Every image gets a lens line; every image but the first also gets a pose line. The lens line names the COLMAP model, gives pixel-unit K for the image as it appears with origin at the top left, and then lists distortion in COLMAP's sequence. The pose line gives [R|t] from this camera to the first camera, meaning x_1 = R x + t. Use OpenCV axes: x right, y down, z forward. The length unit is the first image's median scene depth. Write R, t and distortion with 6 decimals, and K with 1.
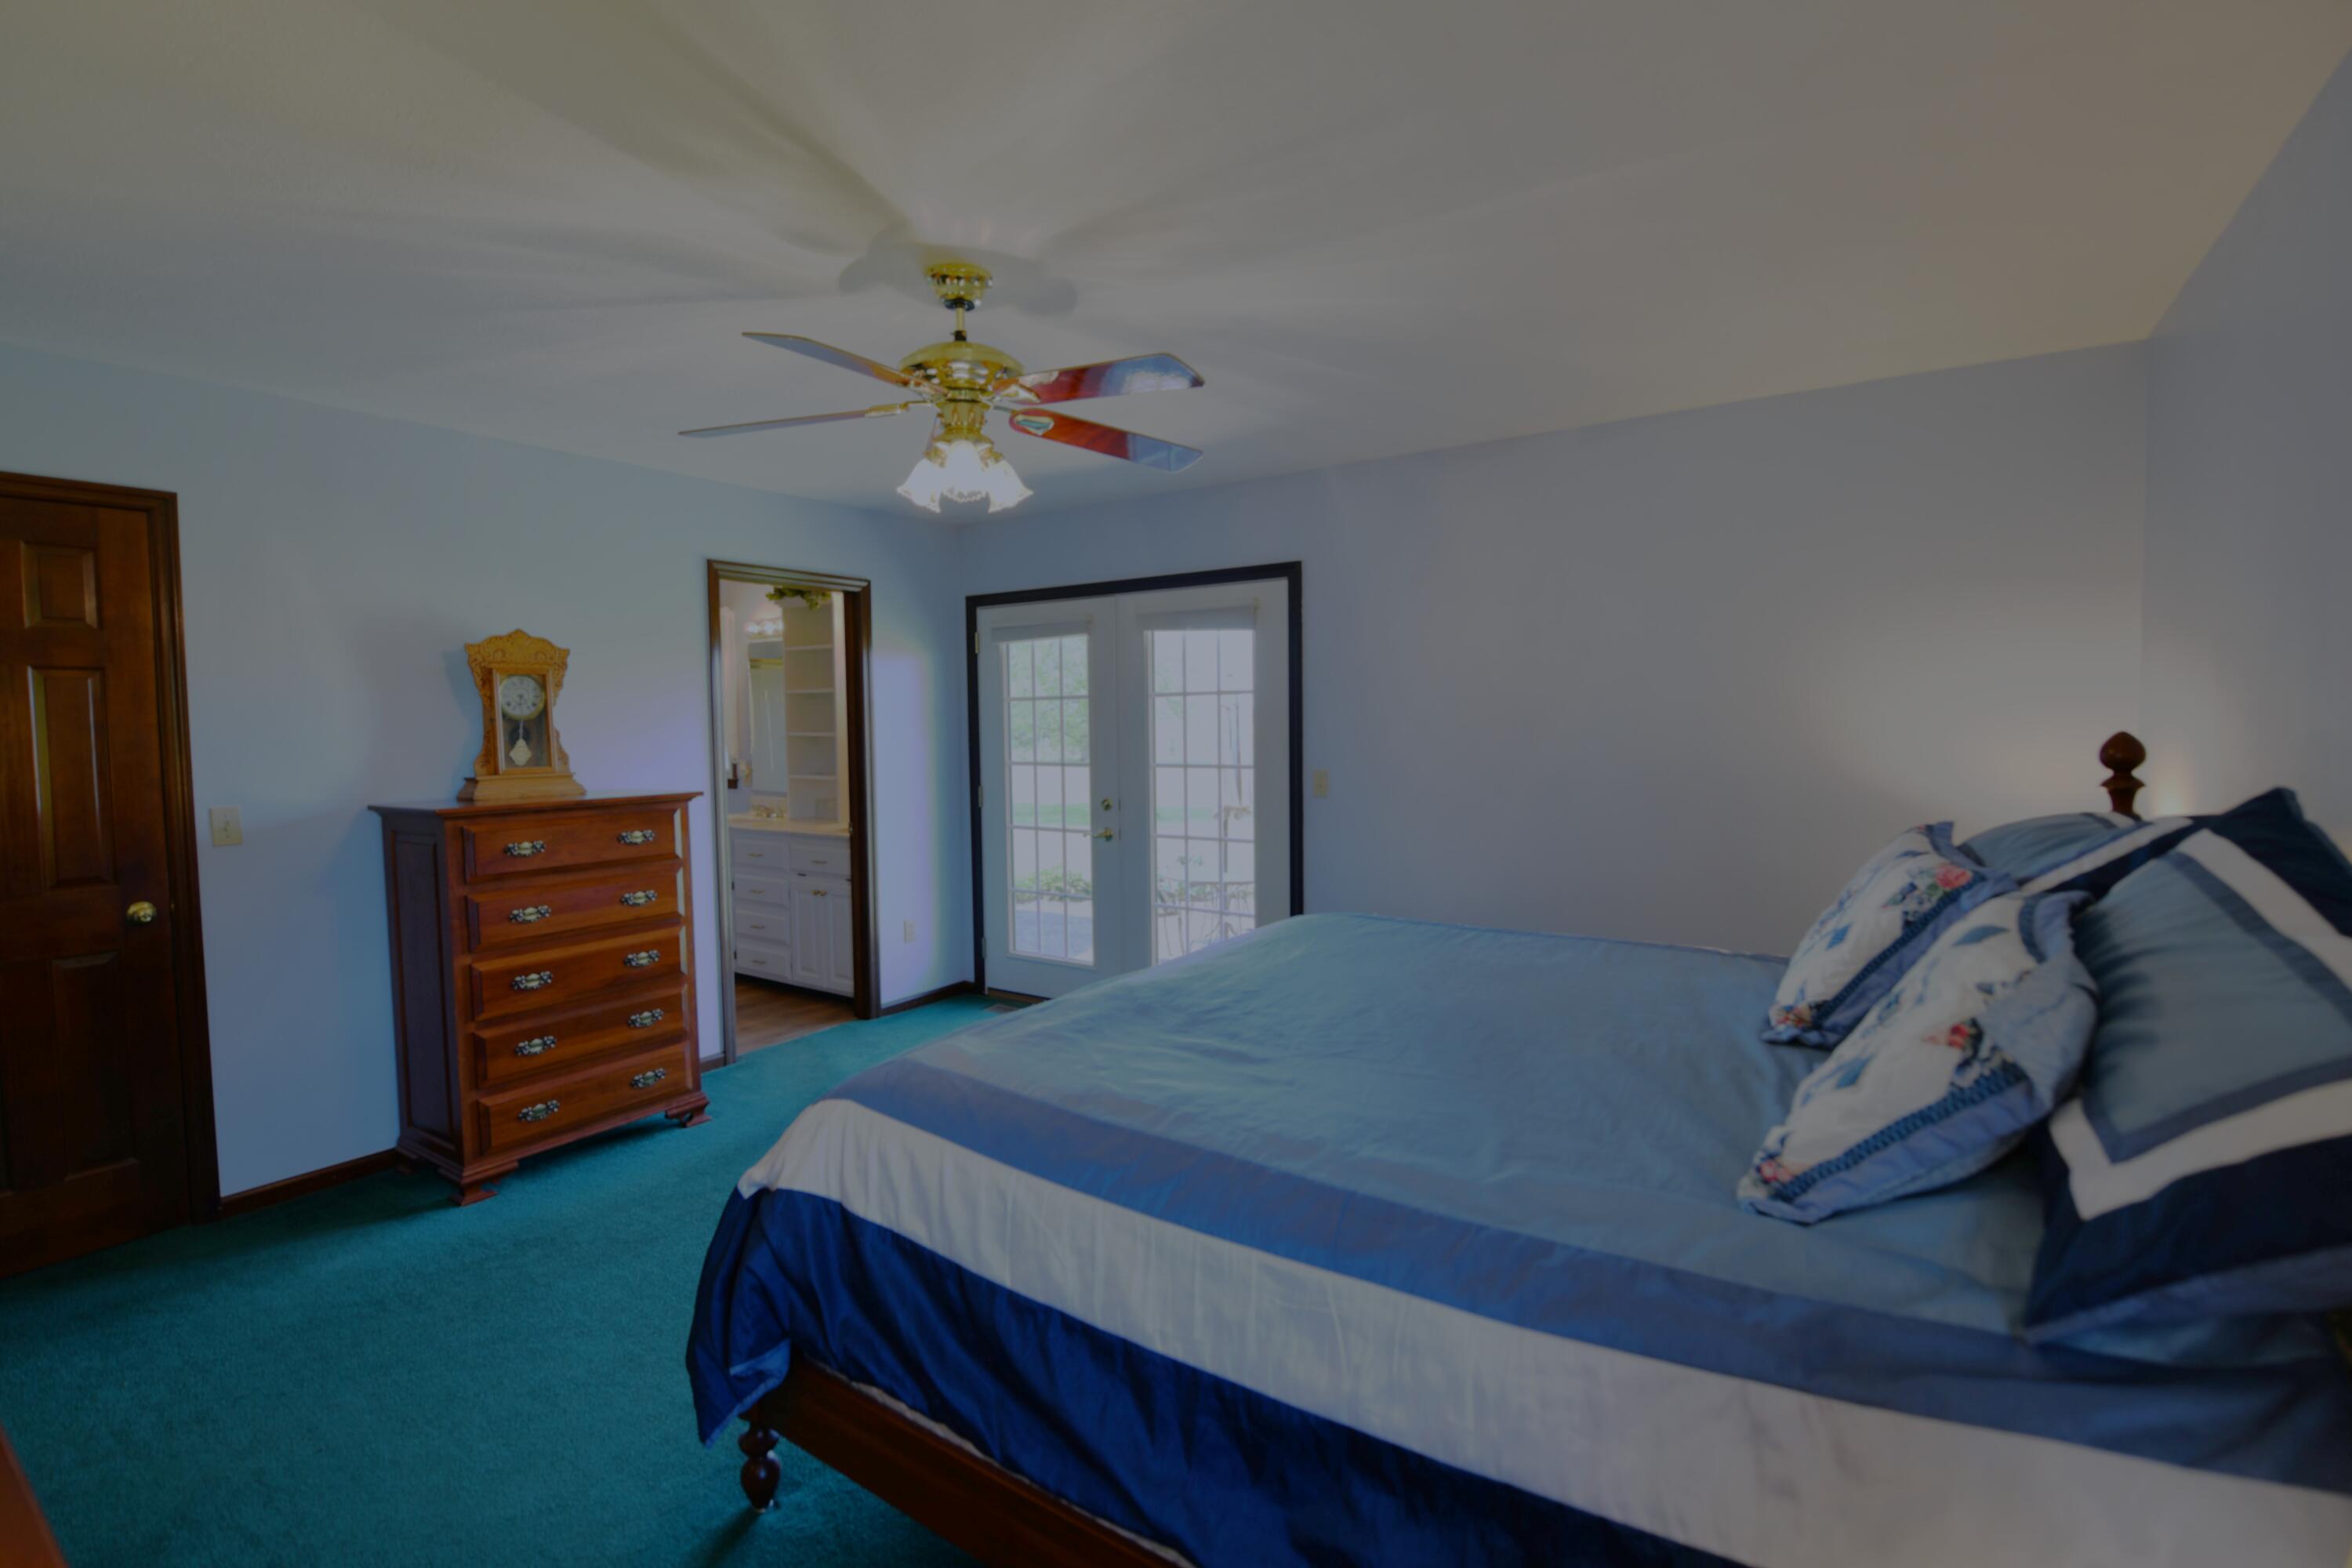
lens RADIAL K [[1055.1, 0, 1176.0], [0, 1055.1, 784.0], [0, 0, 1]] dist [0.000082, 0.000042]
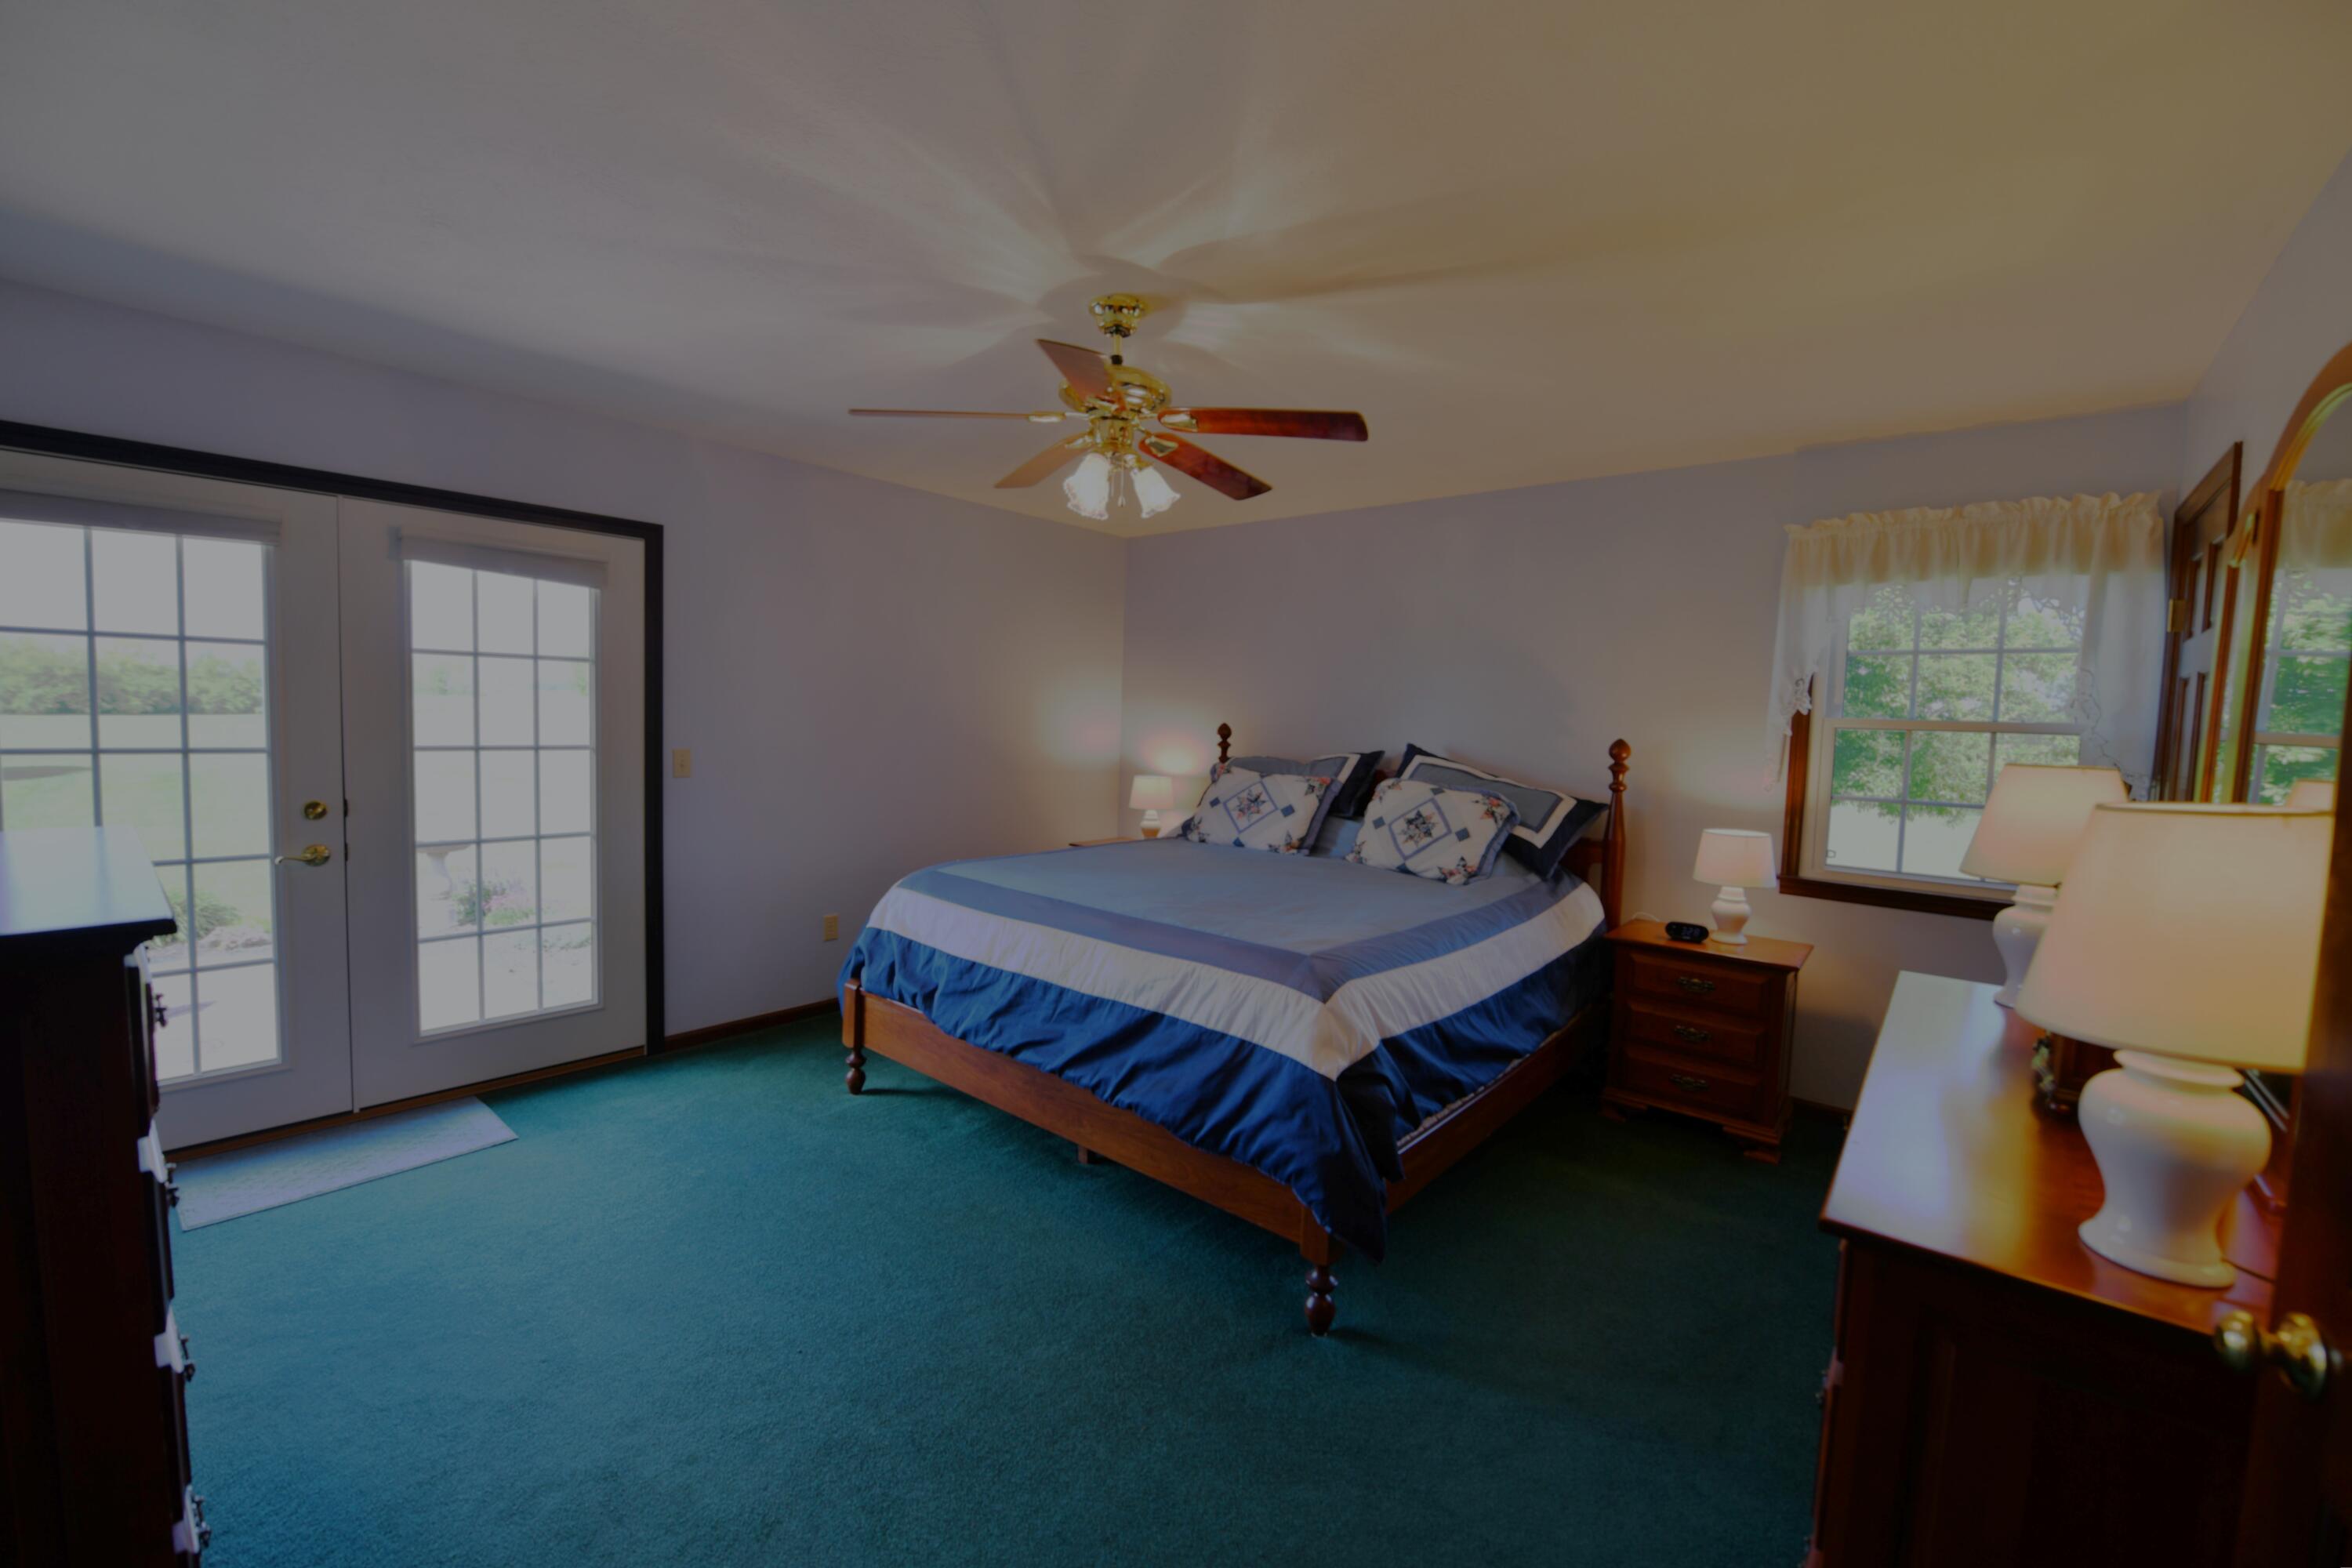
lens RADIAL K [[943.1, 0, 1176.0], [0, 943.1, 784.0], [0, 0, 1]] dist [-0.012061, 0.000002]
pose [[0.108828, -0.057269, 0.992410, -0.658837], [0.027875, 0.998122, 0.054542, -0.015574], [-0.993670, 0.021728, 0.110220, 0.455268]]
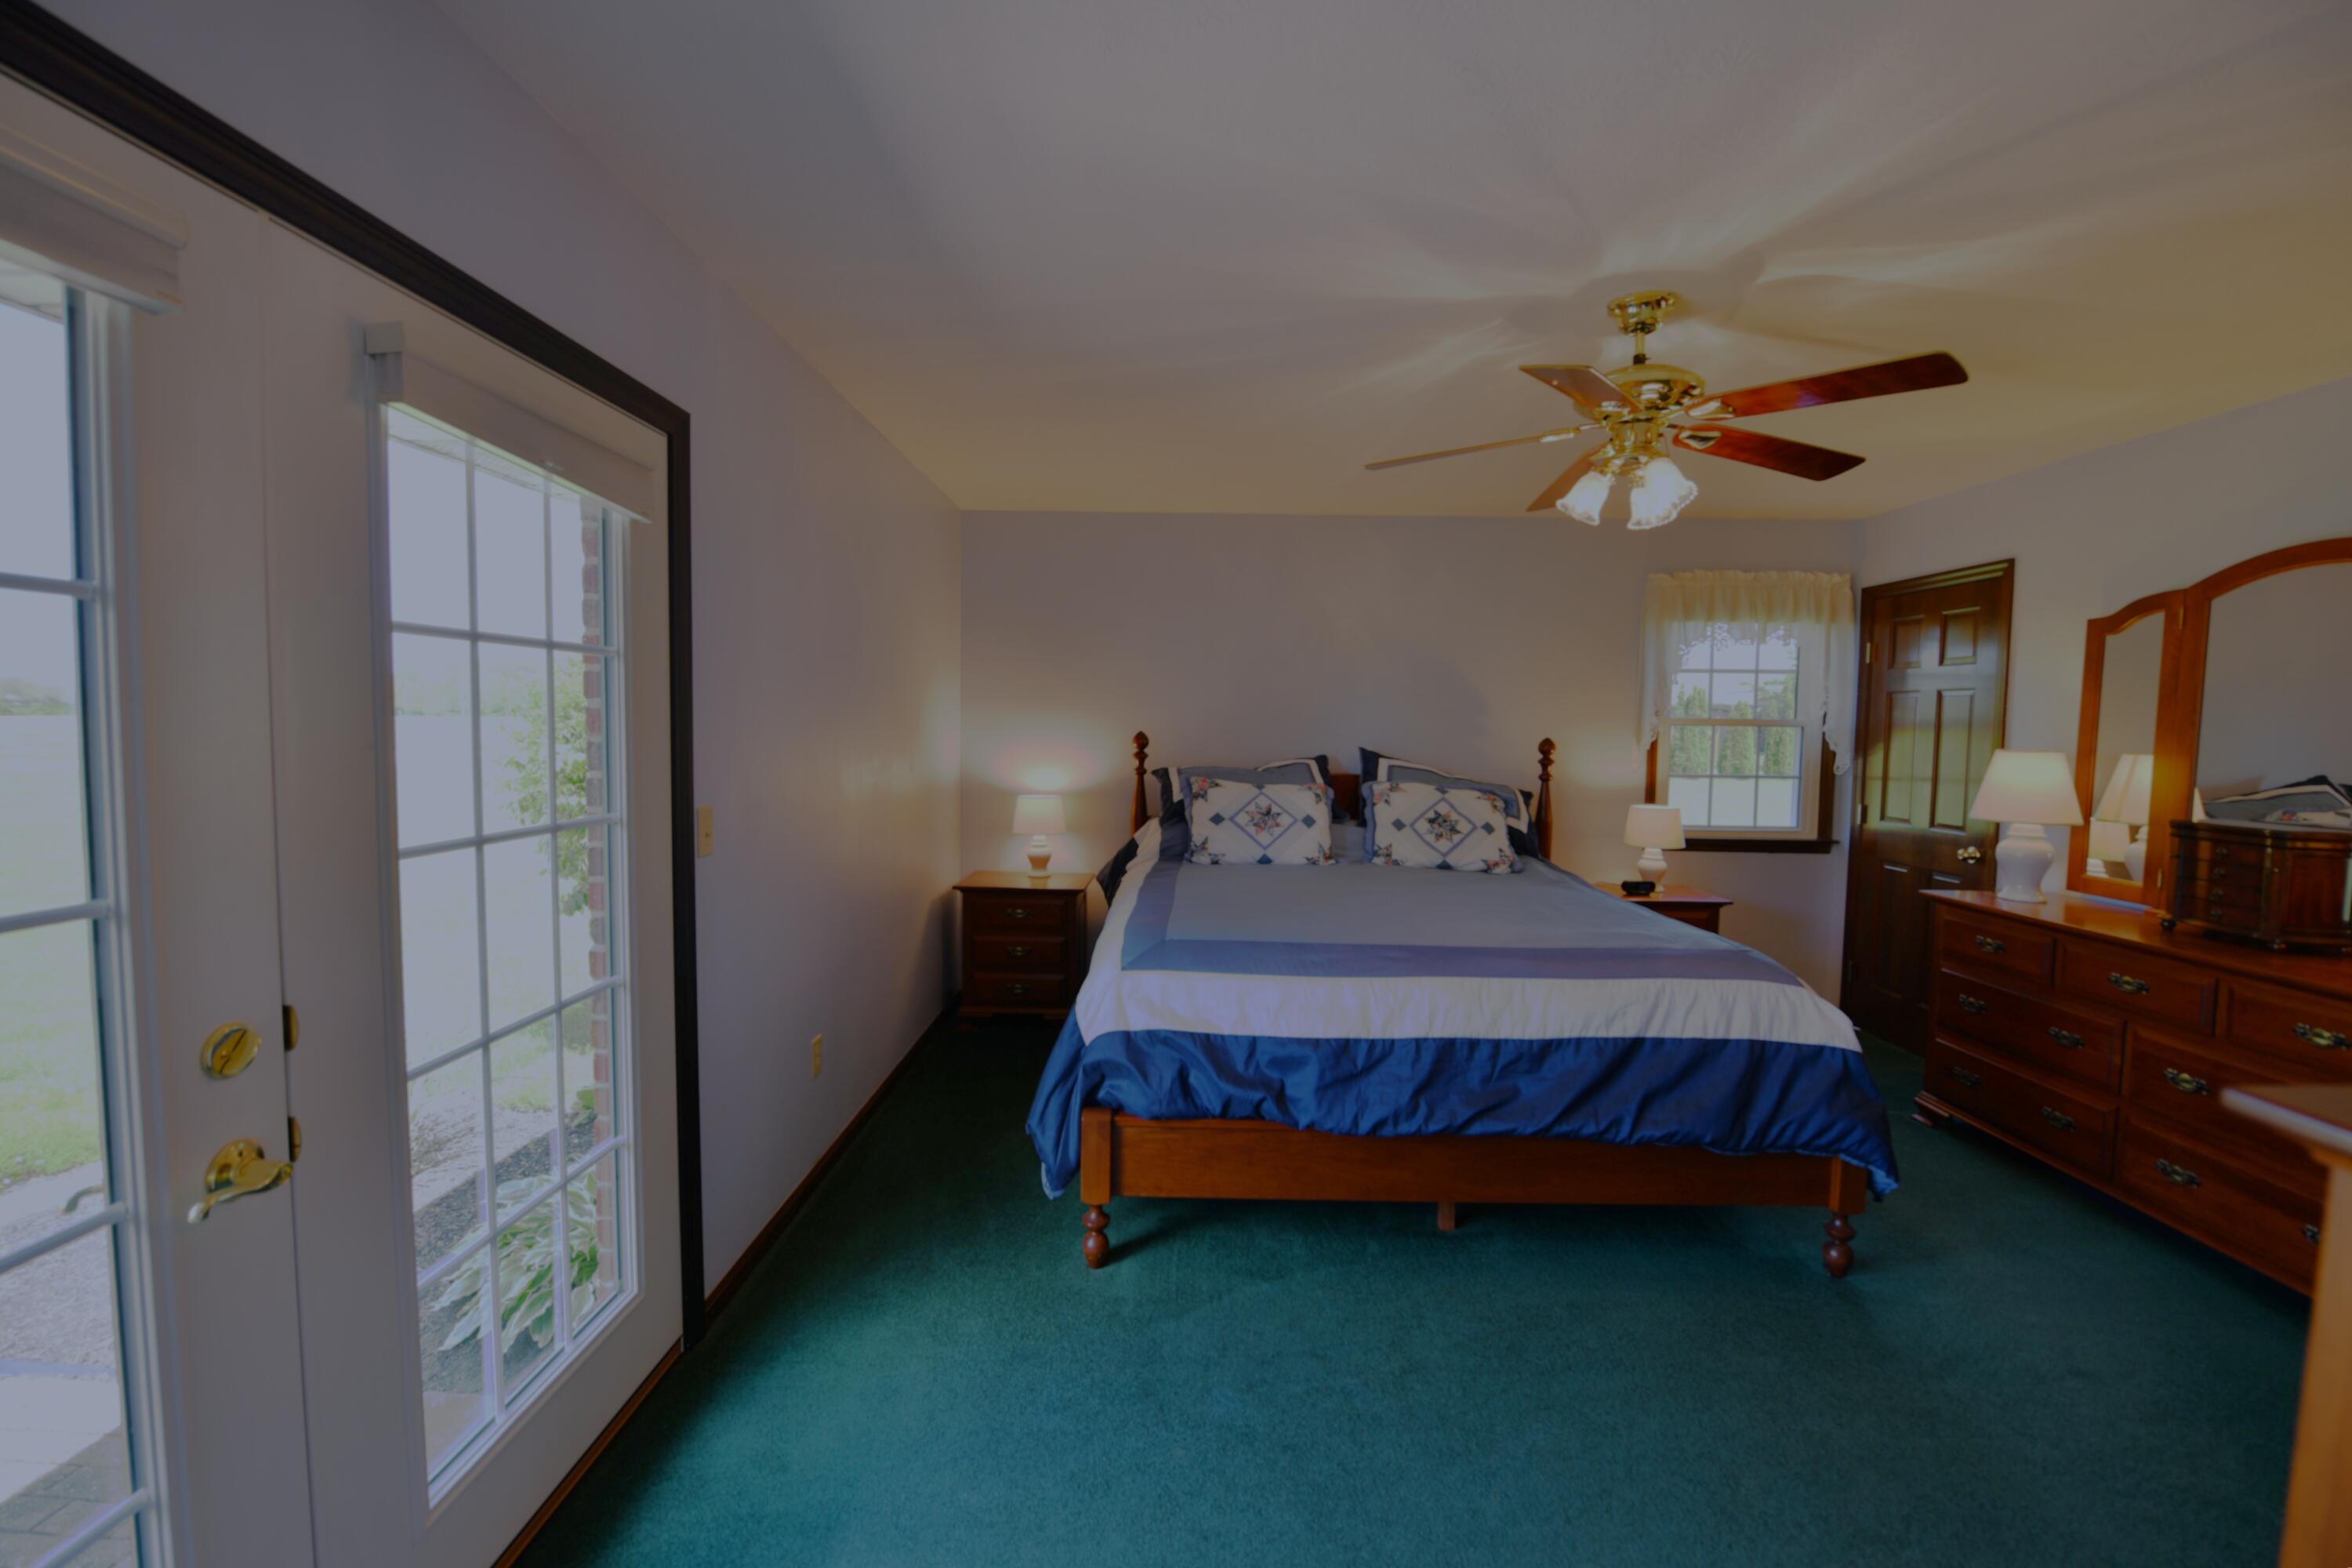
lens RADIAL K [[943.1, 0, 1176.0], [0, 943.1, 784.0], [0, 0, 1]] dist [-0.012061, 0.000002]
pose [[-0.549265, -0.049923, 0.834155, -0.408494], [0.044499, 0.995050, 0.088854, -0.057418], [-0.834462, 0.085923, -0.544325, 1.048838]]
